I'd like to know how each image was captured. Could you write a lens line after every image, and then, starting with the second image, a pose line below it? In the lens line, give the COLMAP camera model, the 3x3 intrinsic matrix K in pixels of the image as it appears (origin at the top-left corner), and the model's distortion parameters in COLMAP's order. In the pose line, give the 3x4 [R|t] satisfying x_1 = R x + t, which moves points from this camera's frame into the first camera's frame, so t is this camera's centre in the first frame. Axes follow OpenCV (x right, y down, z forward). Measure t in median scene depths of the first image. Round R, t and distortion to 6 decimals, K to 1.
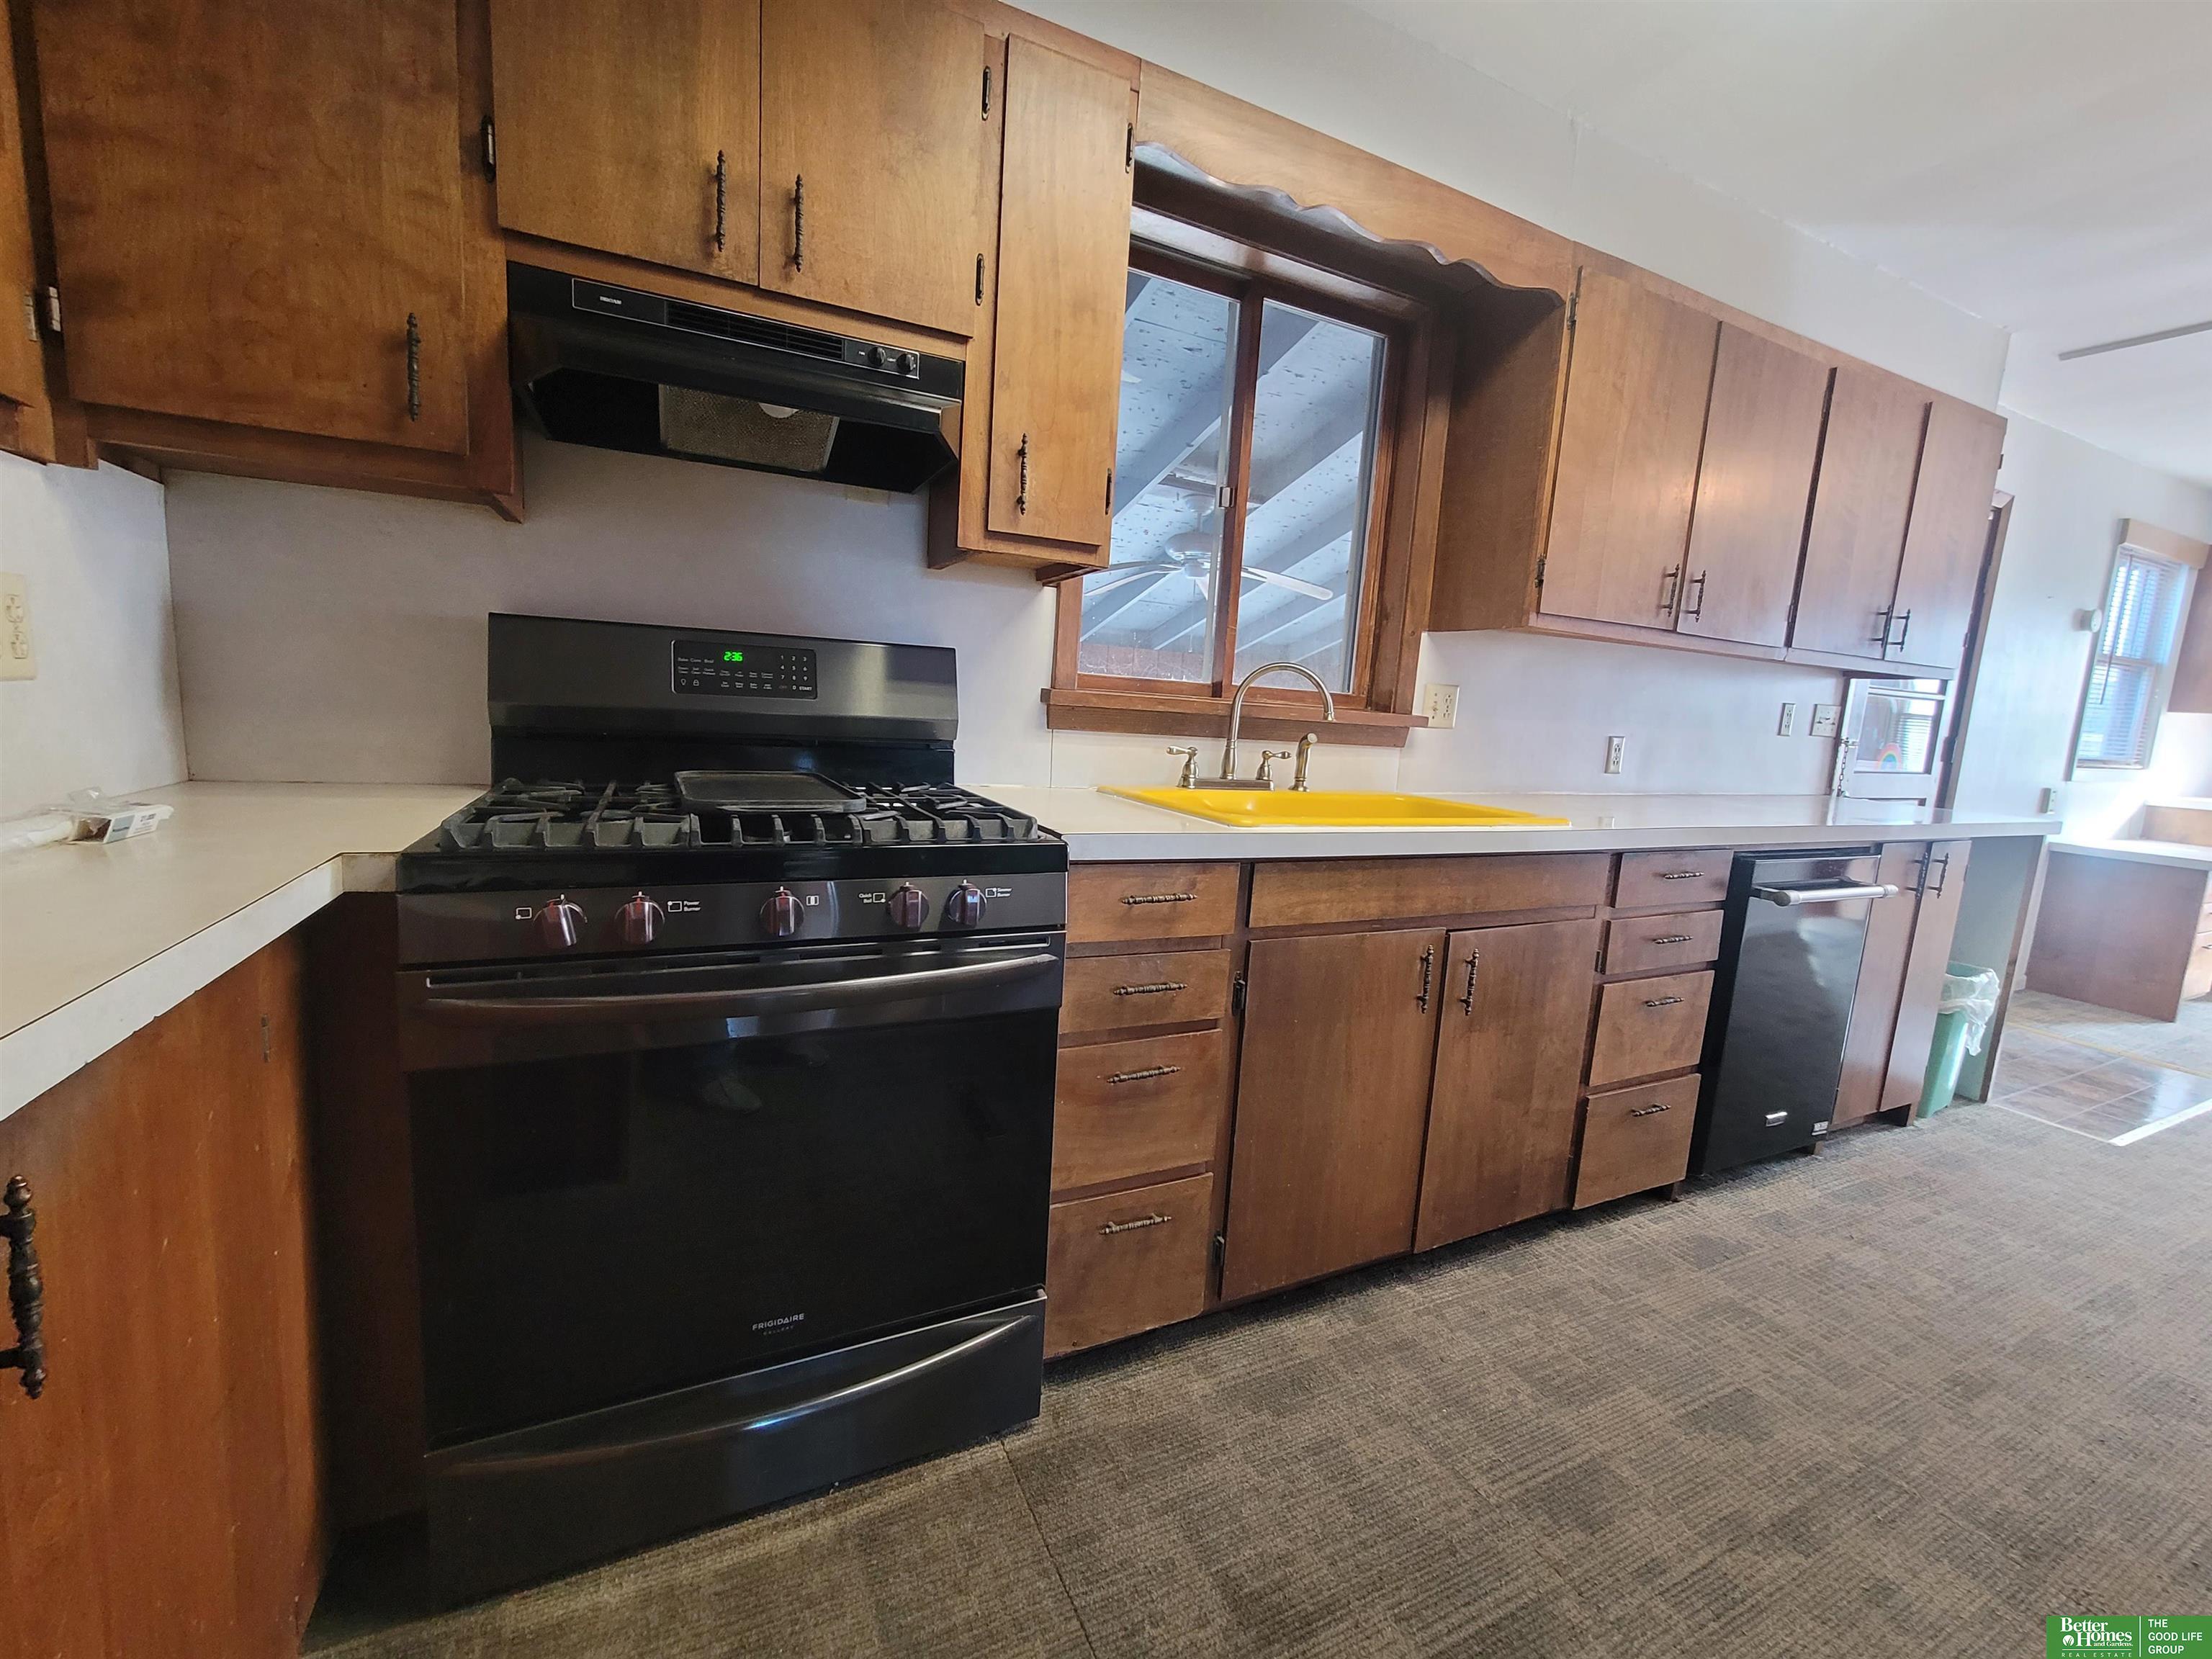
lens RADIAL K [[901.8, 0, 1106.0], [0, 901.8, 829.5], [0, 0, 1]] dist [0.000081, 0.000103]
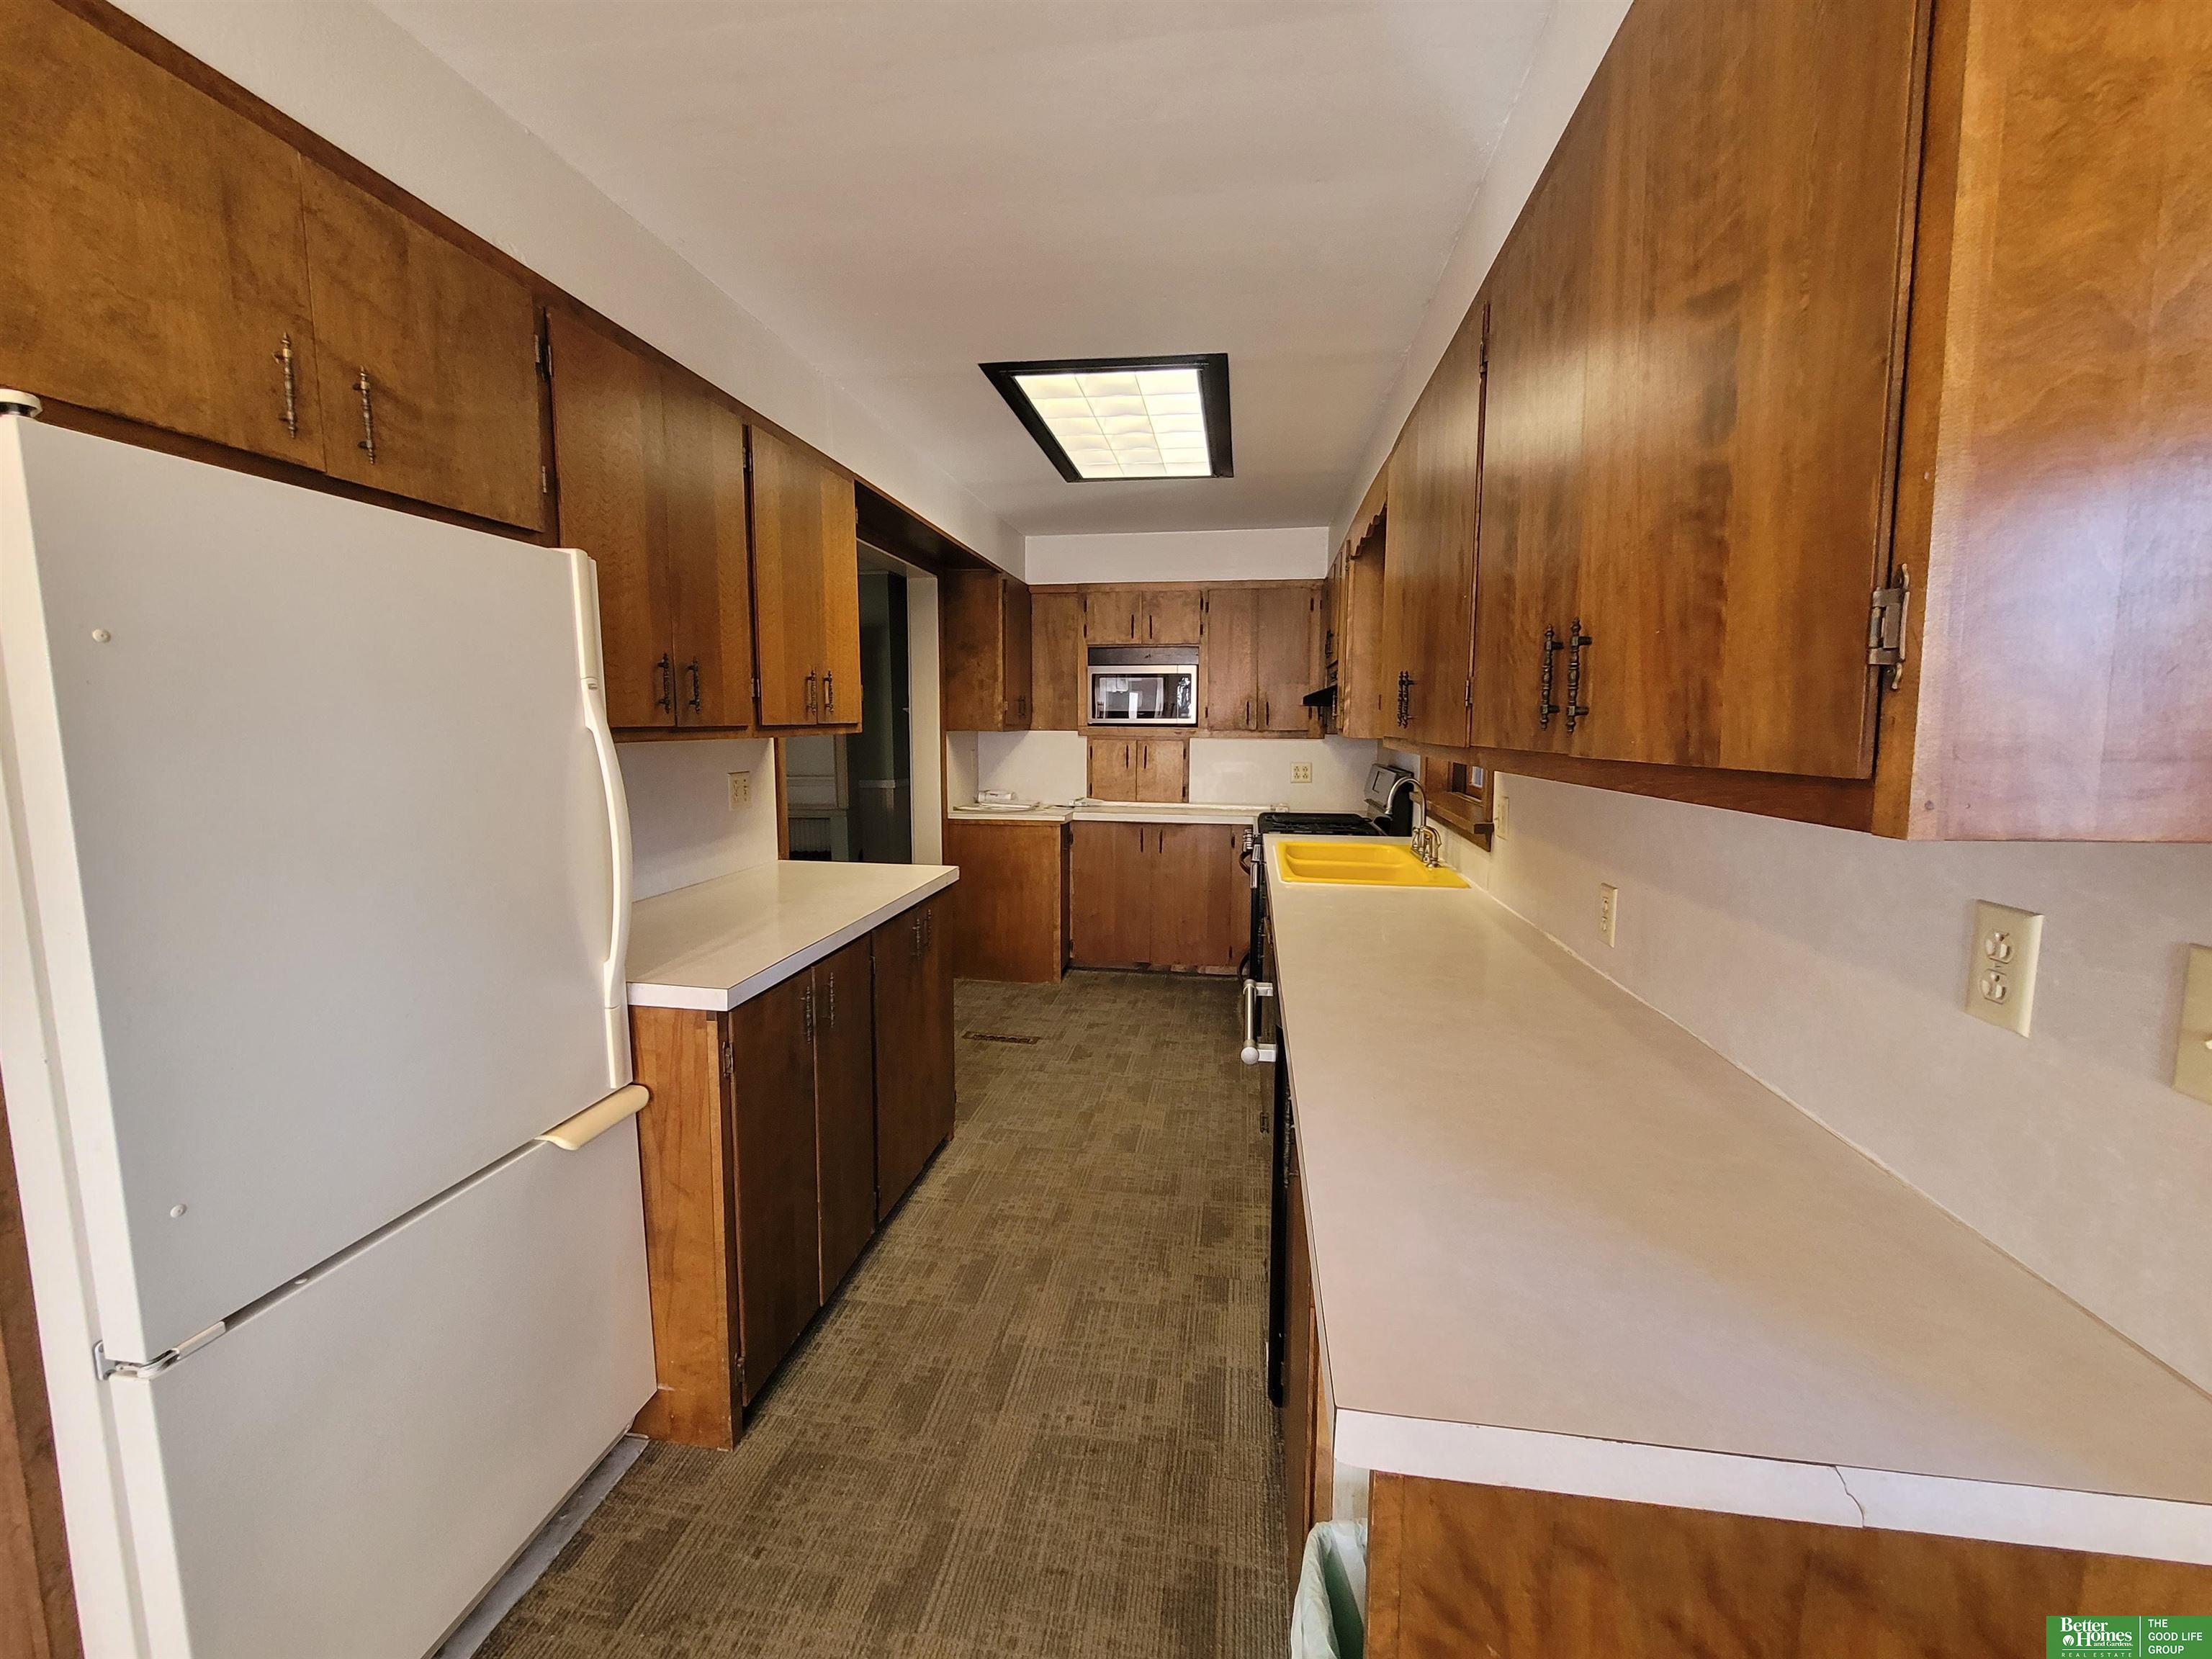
lens RADIAL K [[901.8, 0, 1106.0], [0, 901.8, 829.5], [0, 0, 1]] dist [0.000081, 0.000103]
pose [[-0.568069, 0.039157, -0.822049, 1.926371], [-0.156232, 0.975573, 0.154432, -0.274868], [0.808016, 0.216158, -0.548075, 1.566038]]
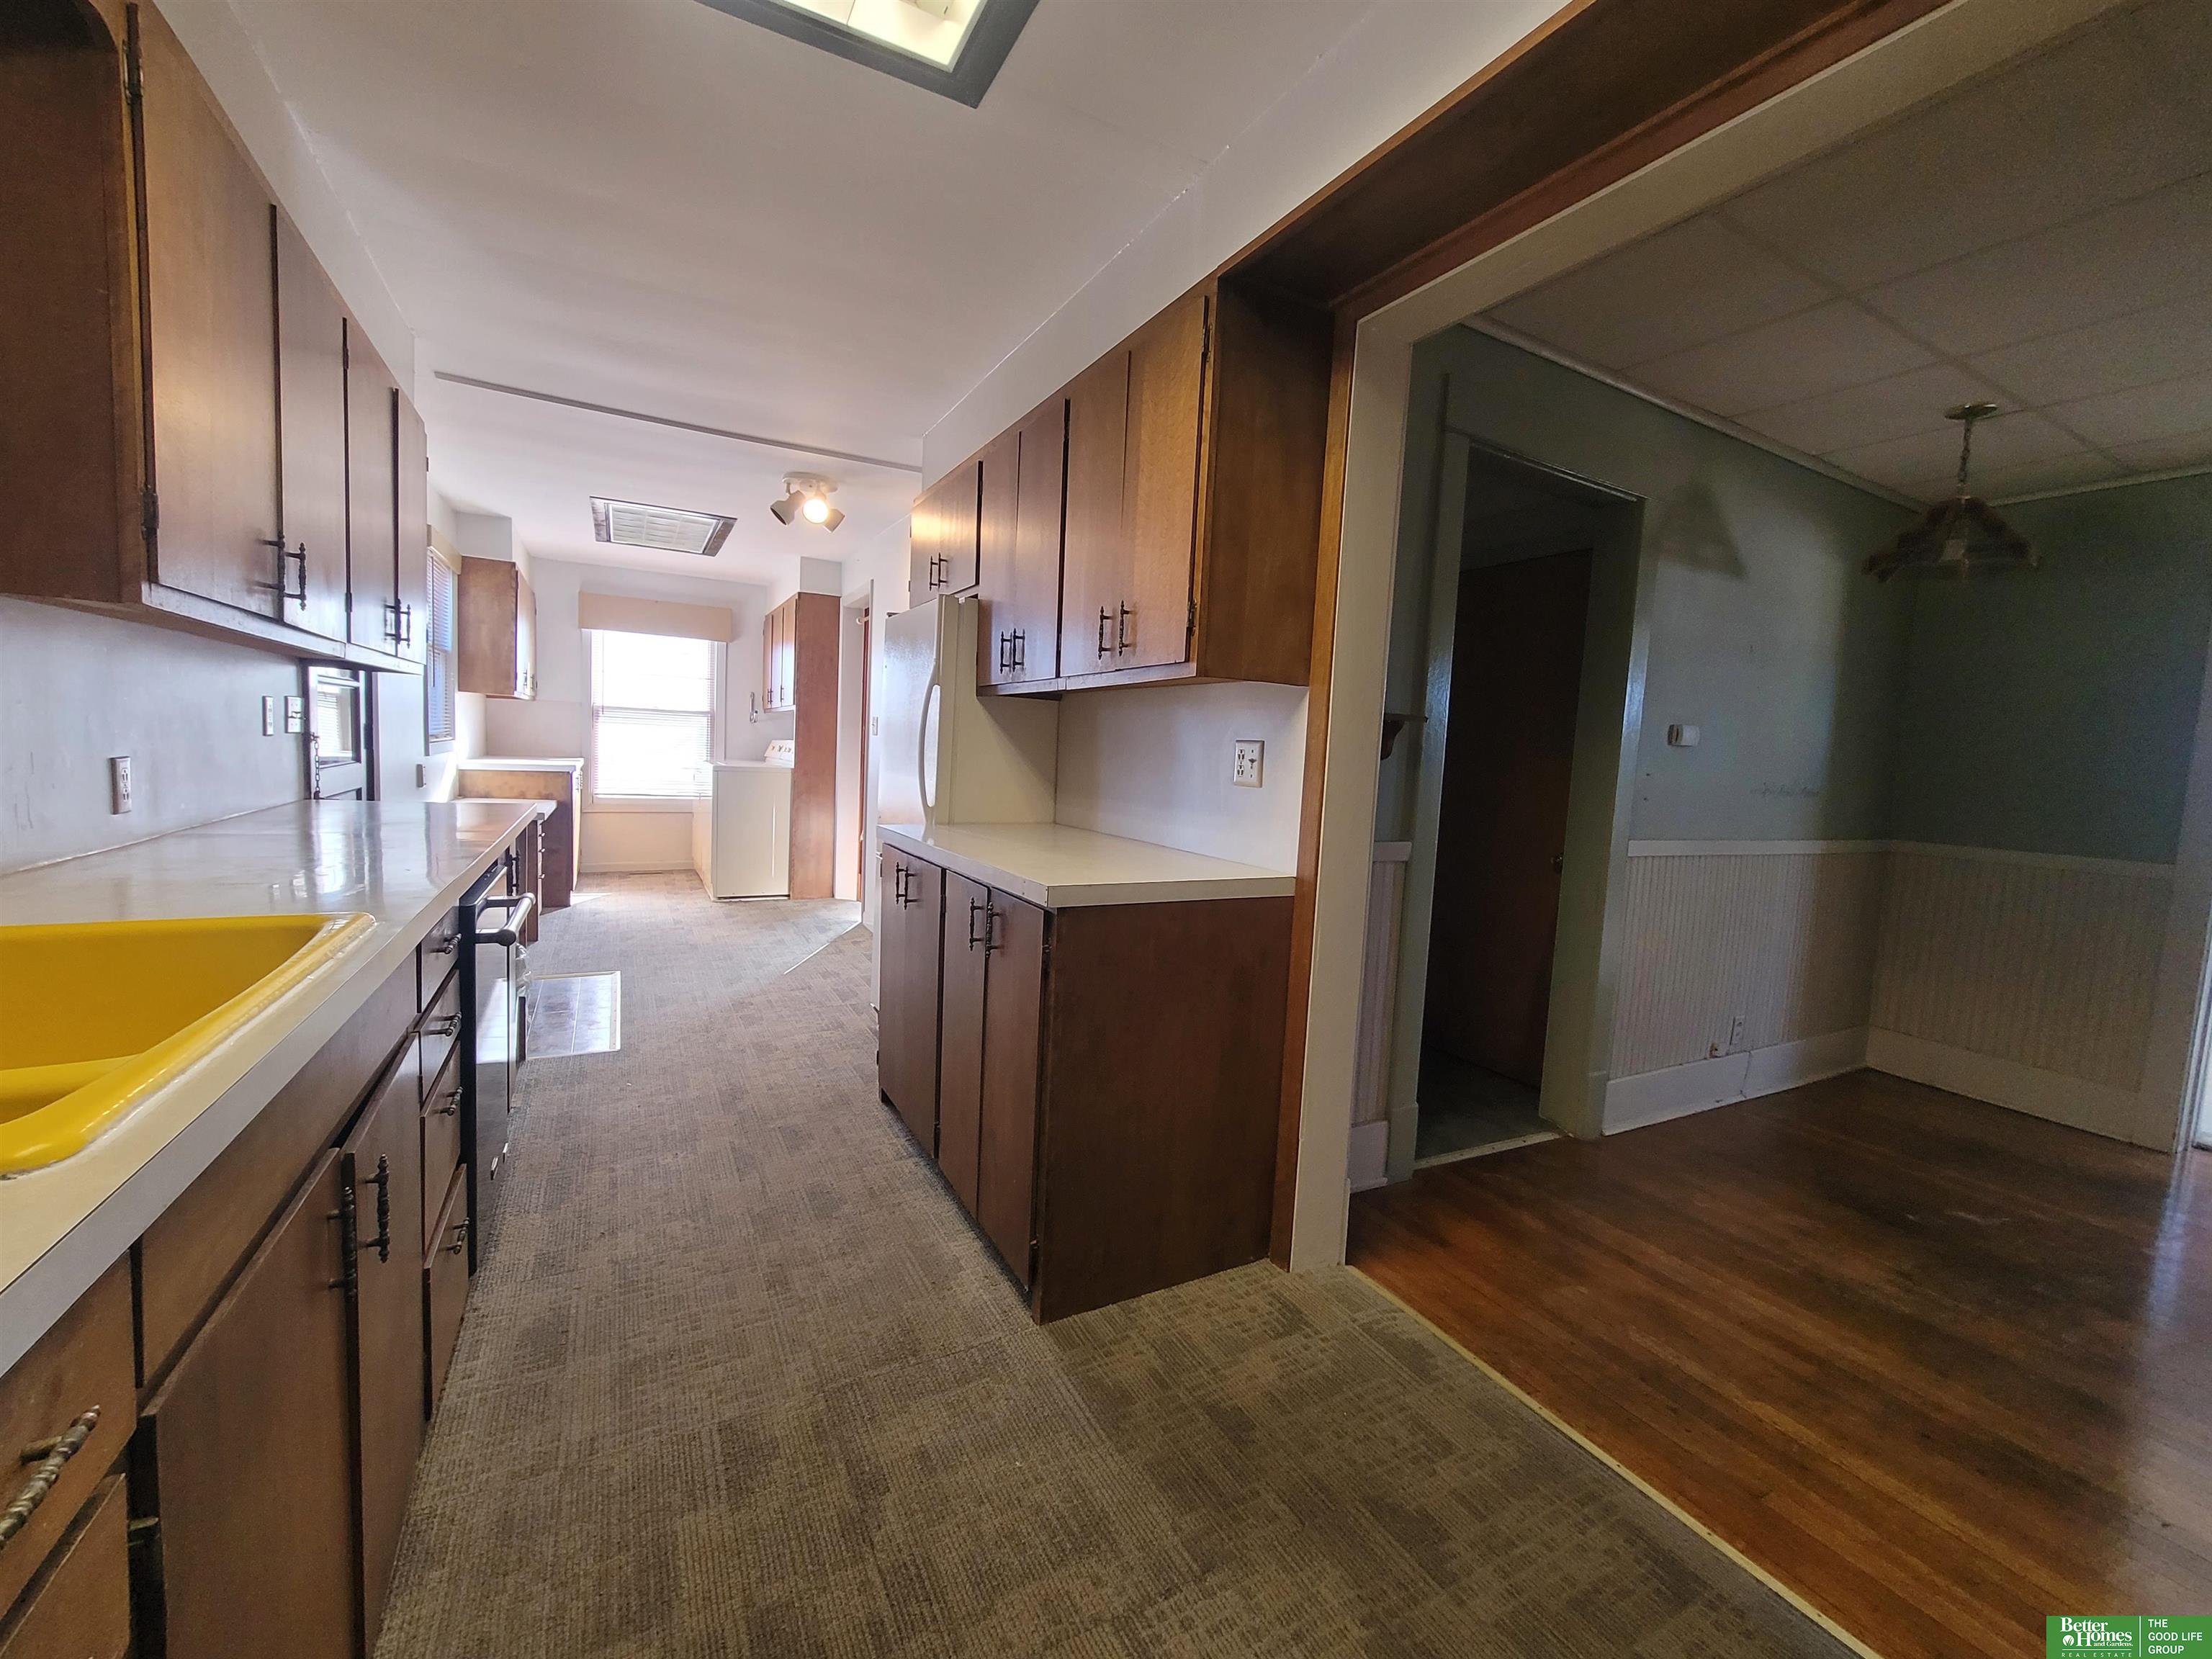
lens RADIAL K [[901.8, 0, 1106.0], [0, 901.8, 829.5], [0, 0, 1]] dist [0.000081, 0.000103]
pose [[-0.038374, -0.147410, 0.988331, -0.176570], [0.090673, 0.984465, 0.150354, -0.125733], [-0.995141, 0.095384, -0.024412, 0.451142]]
